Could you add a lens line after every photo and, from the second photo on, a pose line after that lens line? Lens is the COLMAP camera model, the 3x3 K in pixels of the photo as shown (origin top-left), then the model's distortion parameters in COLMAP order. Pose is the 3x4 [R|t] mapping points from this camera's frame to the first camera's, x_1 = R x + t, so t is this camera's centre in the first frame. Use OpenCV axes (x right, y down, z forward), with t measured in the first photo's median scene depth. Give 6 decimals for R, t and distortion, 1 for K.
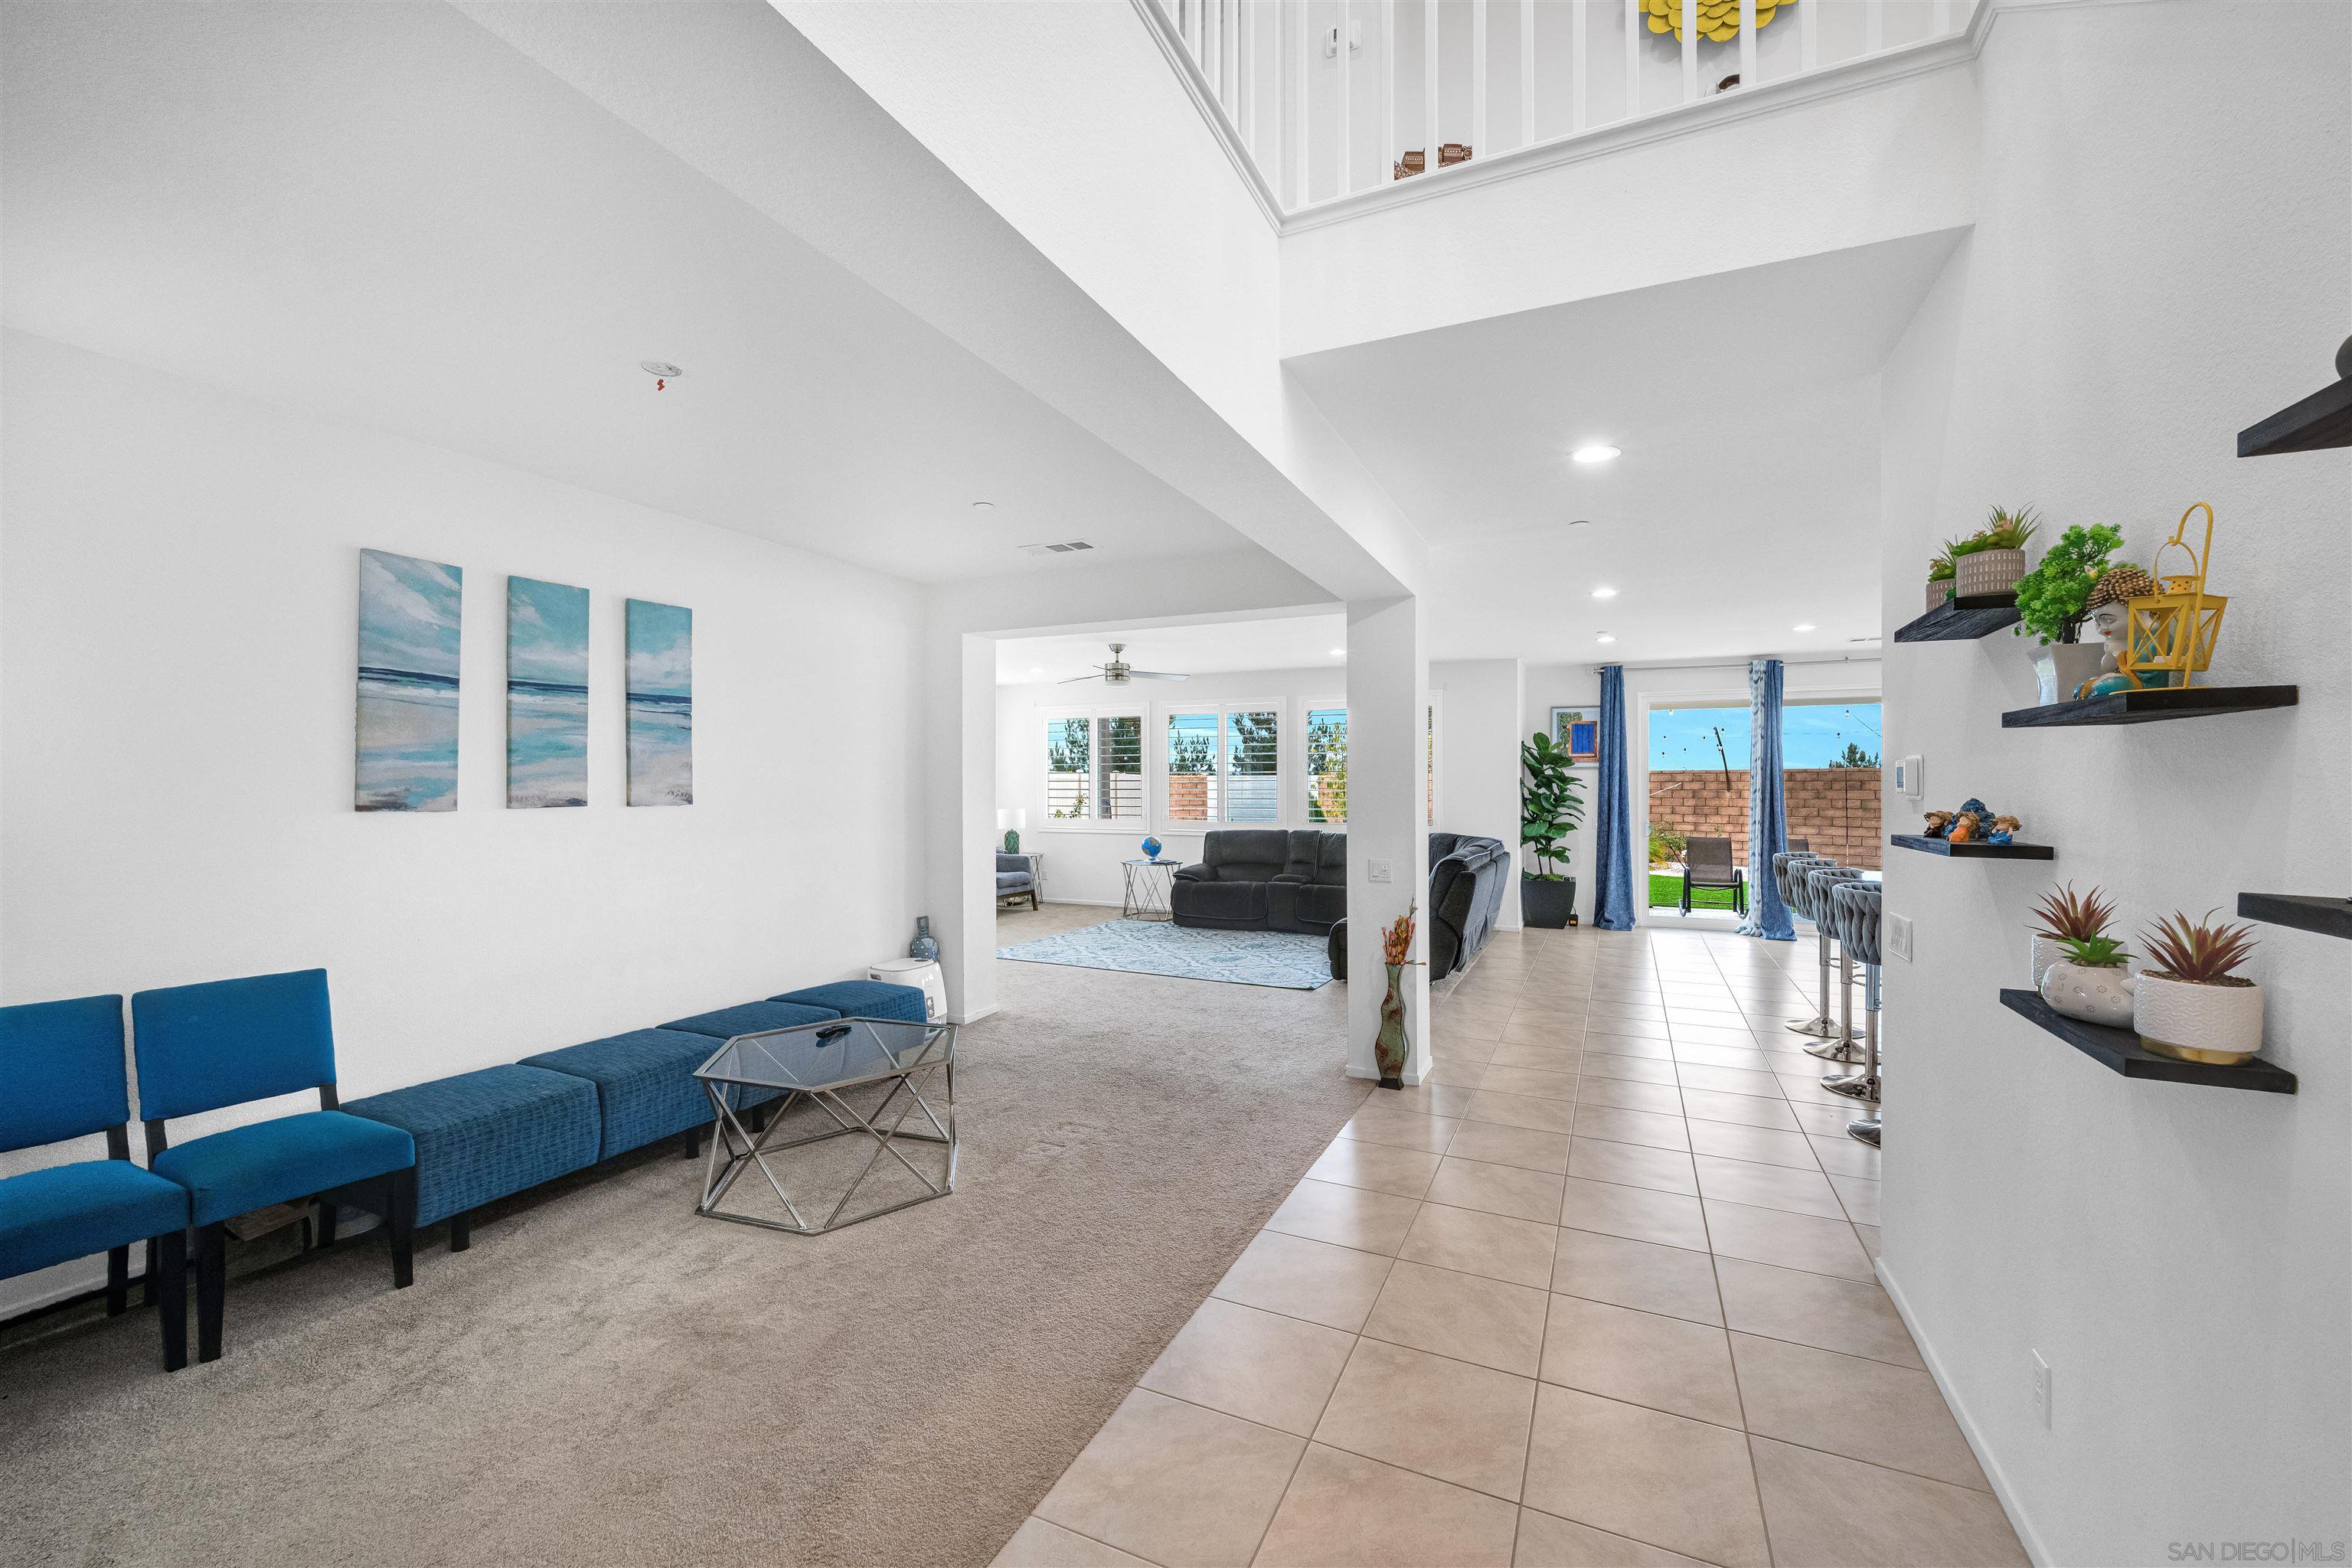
lens RADIAL K [[931.6, 0, 1176.0], [0, 931.6, 784.0], [0, 0, 1]] dist [-0.001249, -0.000263]
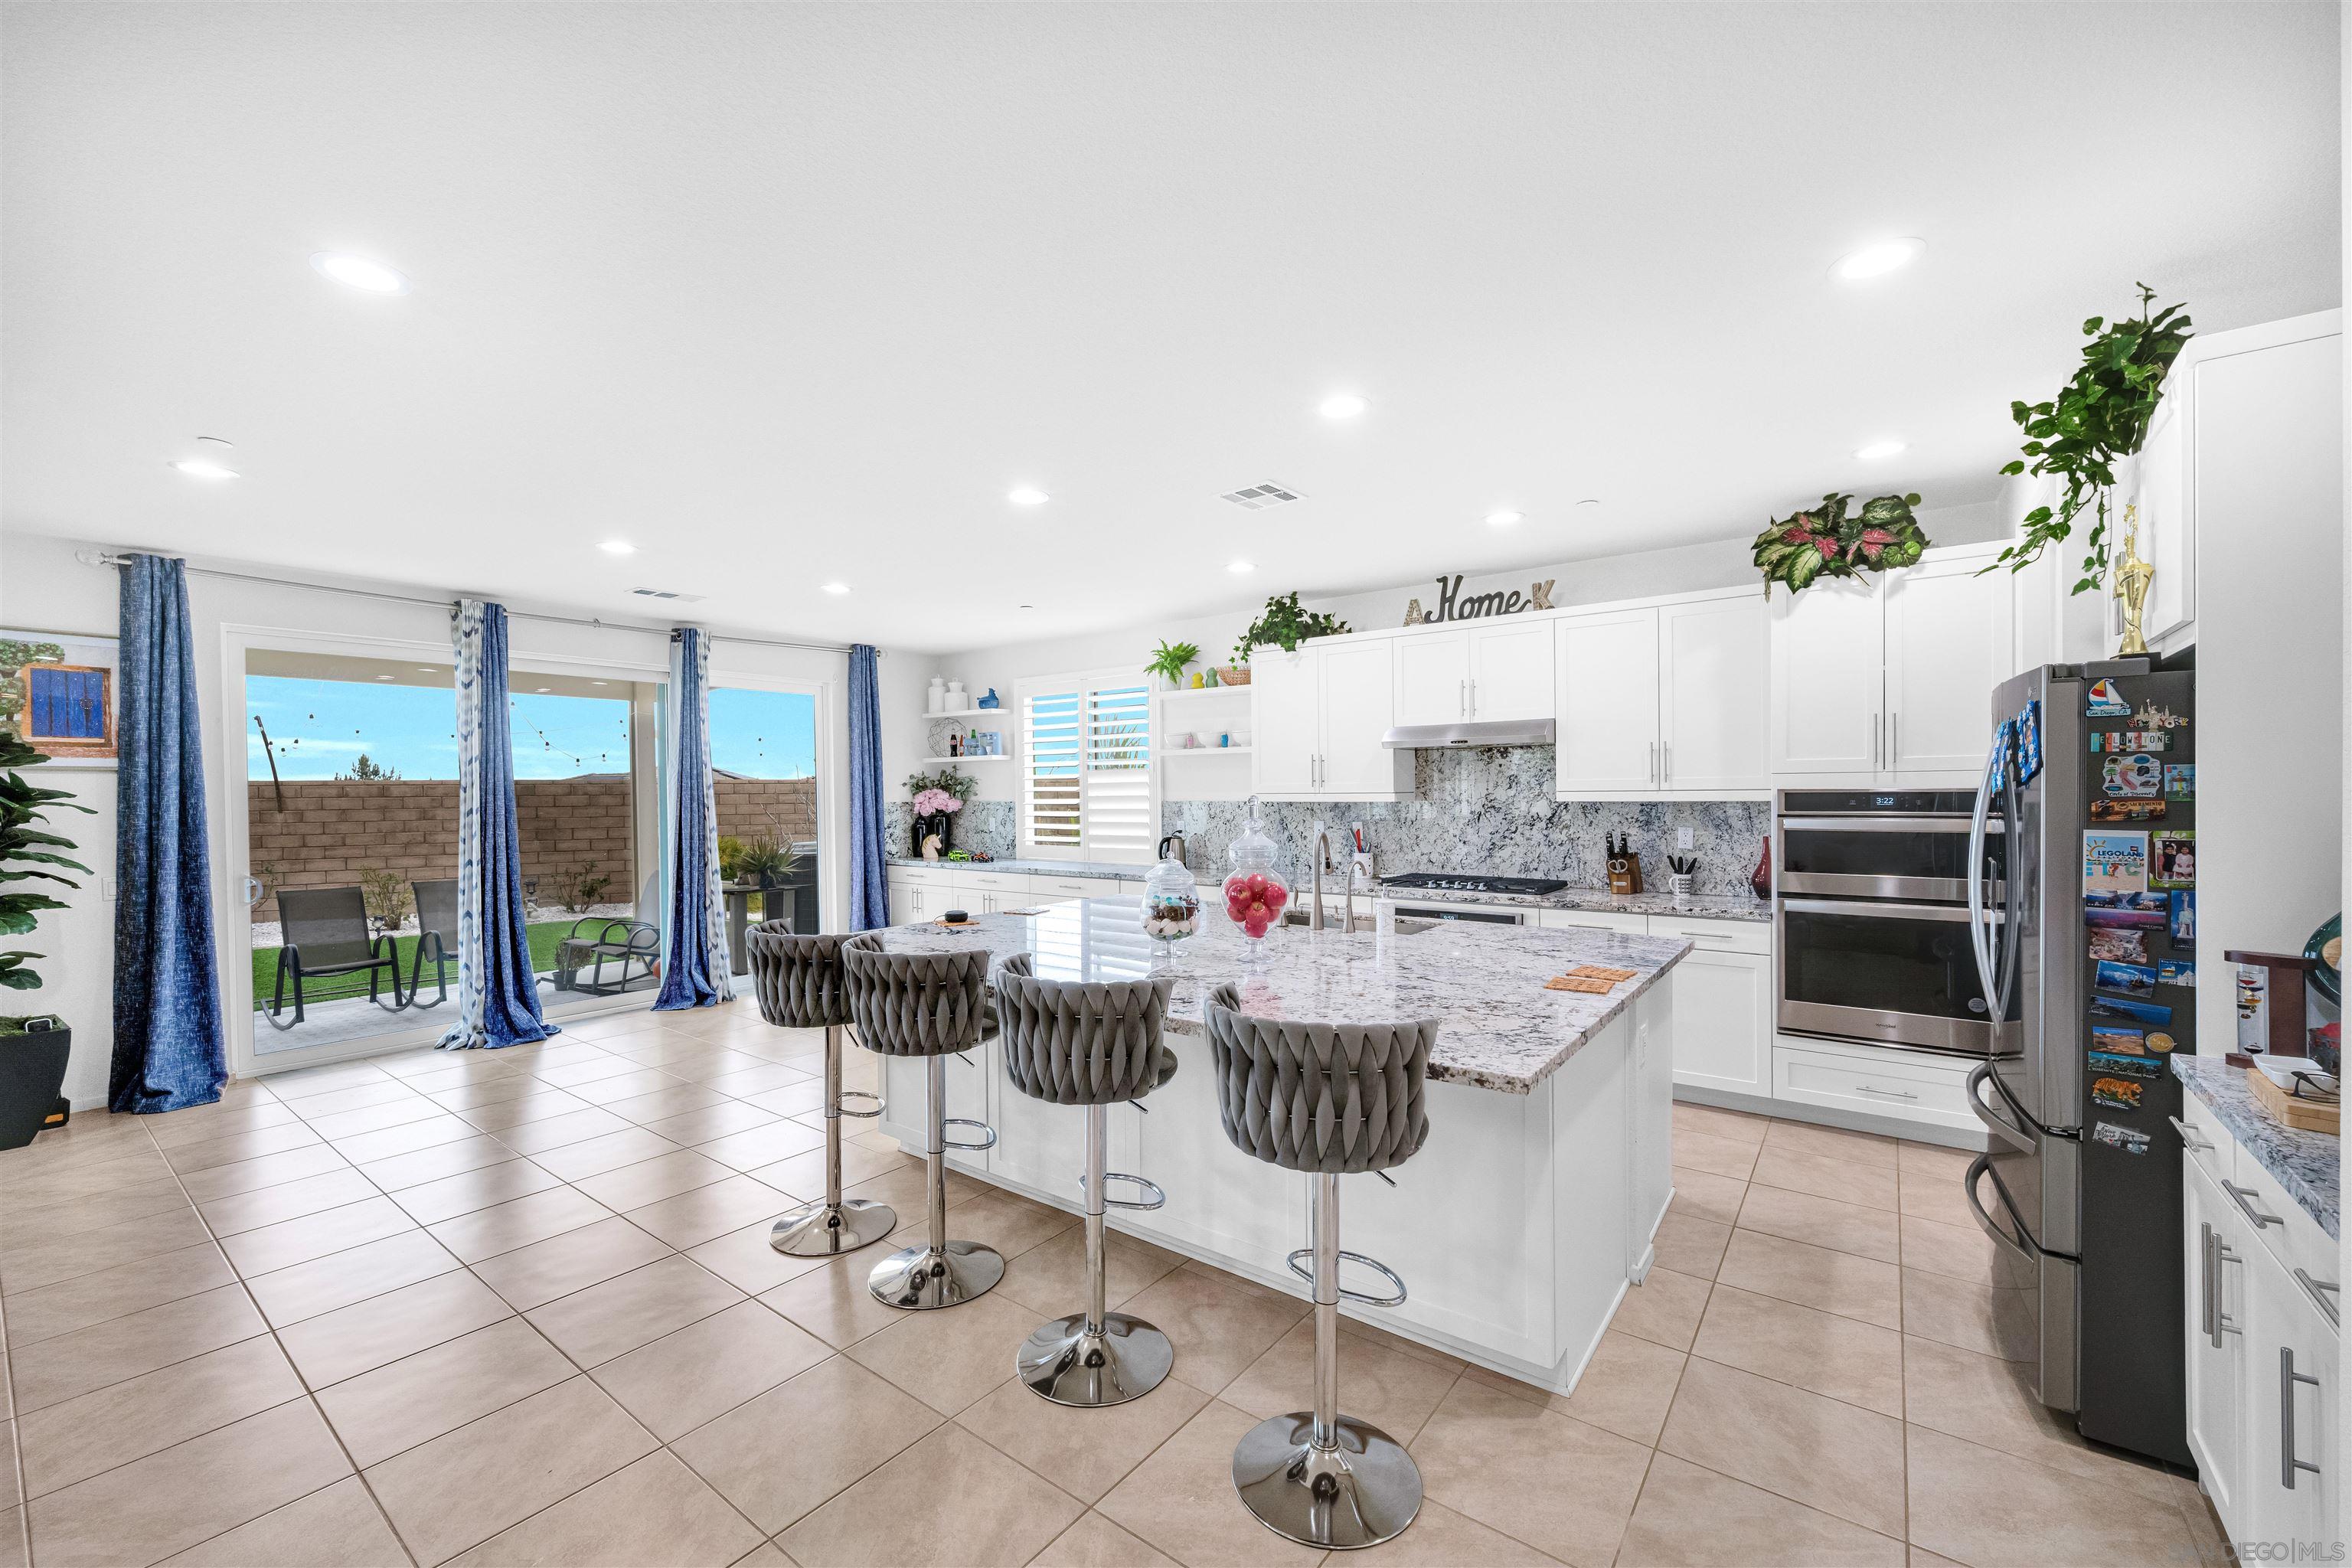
lens RADIAL K [[939.5, 0, 1174.6], [0, 939.5, 796.1], [0, 0, 1]] dist [-0.001074, -0.000283]
pose [[0.212137, -0.005367, 0.977225, 0.108798], [0.009880, 0.999946, 0.003347, -0.000262], [-0.977190, 0.008945, 0.212179, 0.389569]]
